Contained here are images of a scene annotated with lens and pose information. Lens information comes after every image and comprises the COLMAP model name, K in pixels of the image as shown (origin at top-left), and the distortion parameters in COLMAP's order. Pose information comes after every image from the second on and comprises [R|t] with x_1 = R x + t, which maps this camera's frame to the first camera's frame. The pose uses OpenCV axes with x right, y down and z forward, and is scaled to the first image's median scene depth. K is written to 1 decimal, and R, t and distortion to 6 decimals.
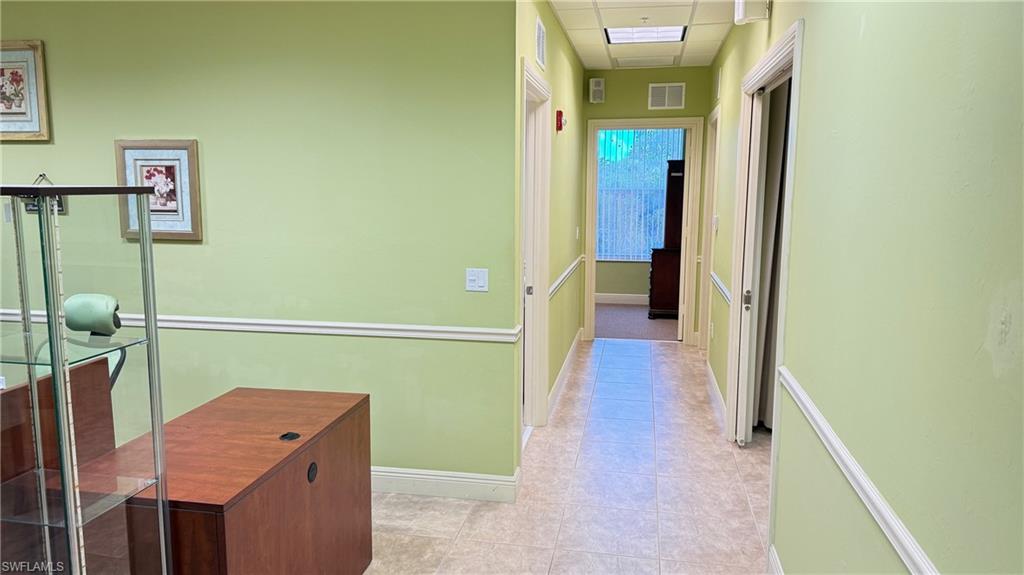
lens RADIAL K [[732.9, 0, 512.0], [0, 732.9, 287.5], [0, 0, 1]] dist [0.093202, -0.152209]
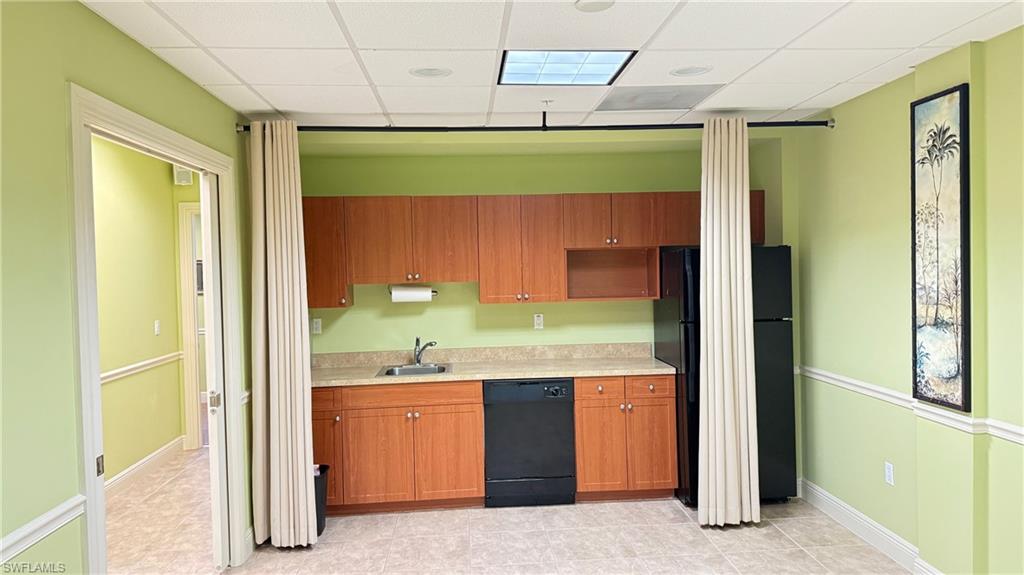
lens RADIAL K [[732.9, 0, 512.0], [0, 732.9, 287.5], [0, 0, 1]] dist [0.093202, -0.152209]
pose [[0.968673, -0.031035, 0.246393, 0.439465], [0.059991, 0.992020, -0.110896, 0.001329], [-0.240985, 0.122204, 0.962805, 0.053661]]
